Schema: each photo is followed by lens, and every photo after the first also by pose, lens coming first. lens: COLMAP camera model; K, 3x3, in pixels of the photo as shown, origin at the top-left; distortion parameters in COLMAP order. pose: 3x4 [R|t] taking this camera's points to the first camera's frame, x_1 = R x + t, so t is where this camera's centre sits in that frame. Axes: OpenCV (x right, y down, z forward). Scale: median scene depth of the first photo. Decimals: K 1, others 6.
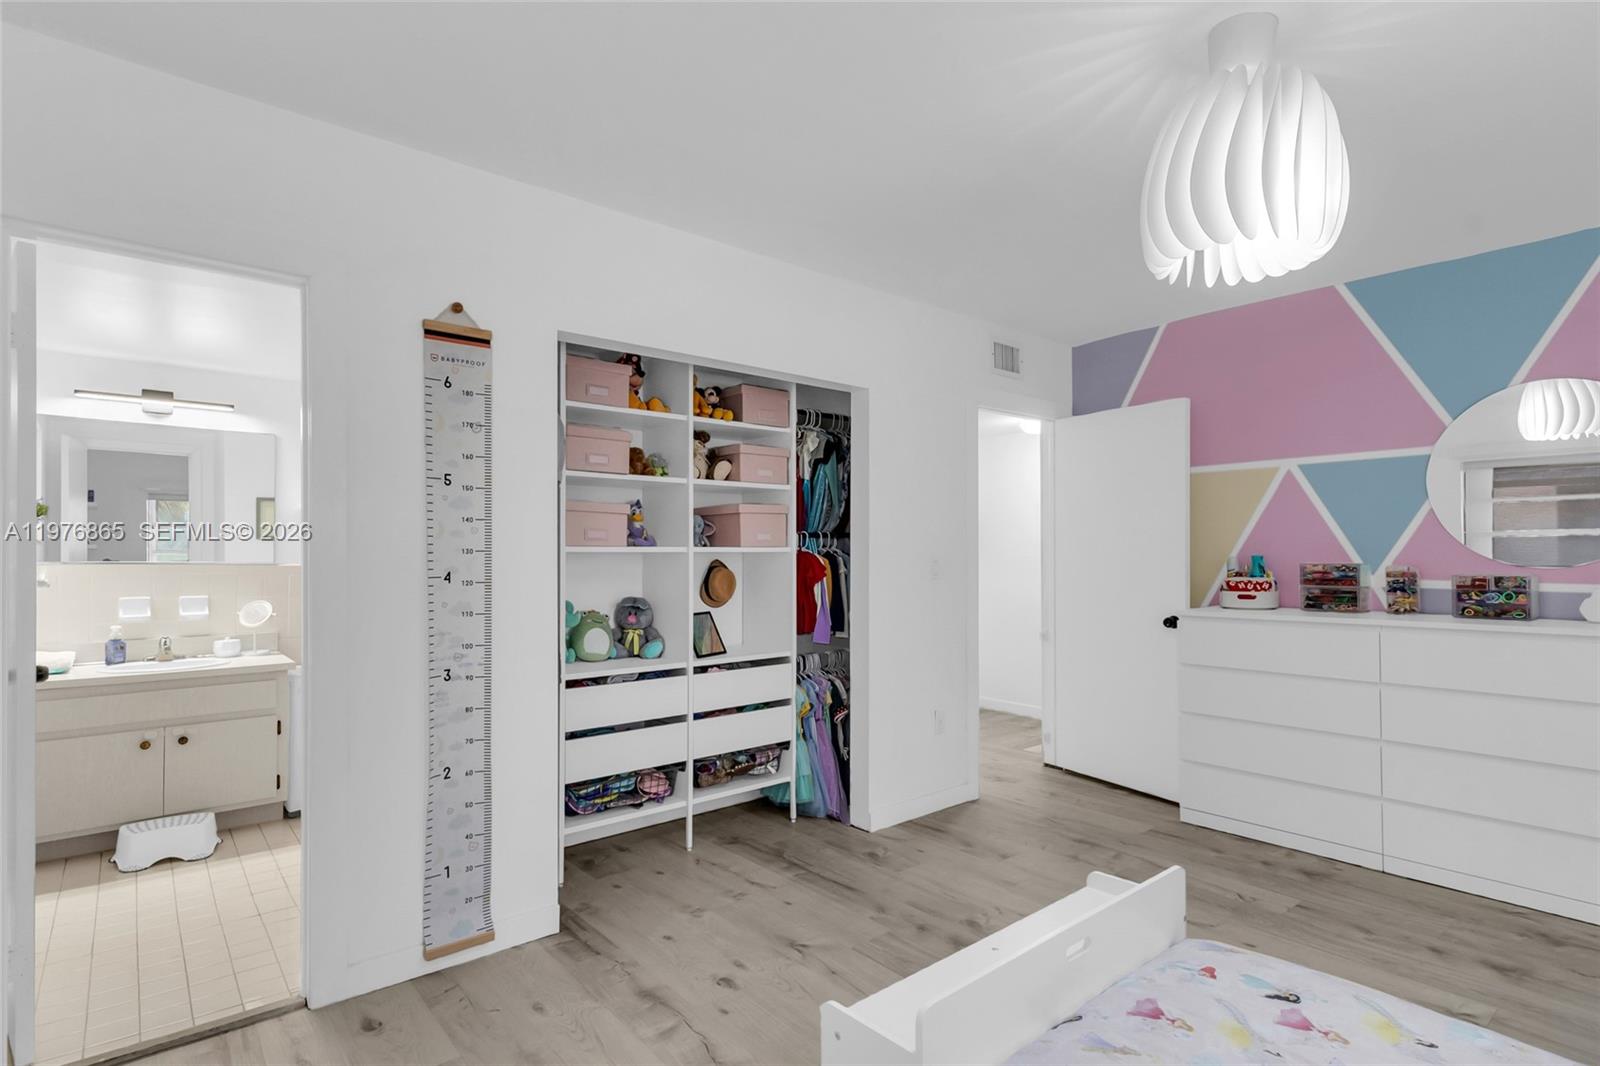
lens RADIAL K [[800.6, 0, 780.5], [0, 800.6, 535.1], [0, 0, 1]] dist [0.003796, -0.000069]
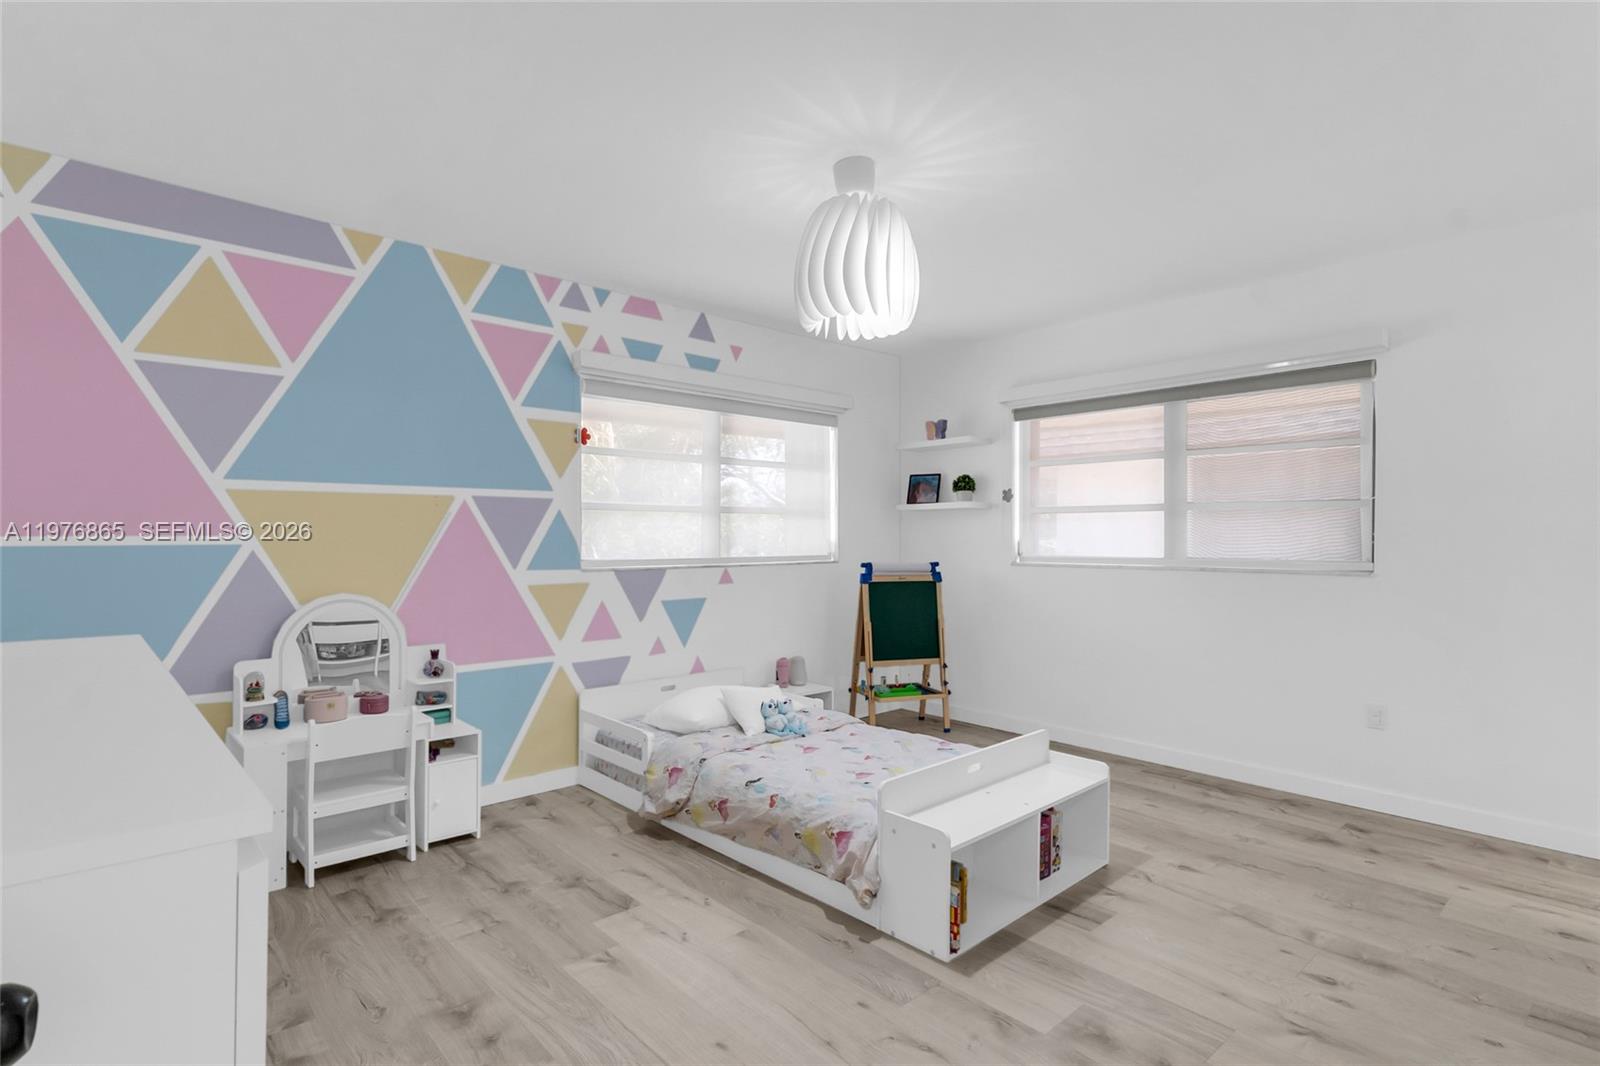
lens RADIAL K [[800.6, 0, 780.5], [0, 800.6, 535.1], [0, 0, 1]] dist [0.003796, -0.000069]
pose [[-0.998526, 0.002498, -0.054215, 0.412576], [0.003818, 0.999698, -0.024261, 0.037840], [0.054138, -0.024432, -0.998235, 1.276585]]
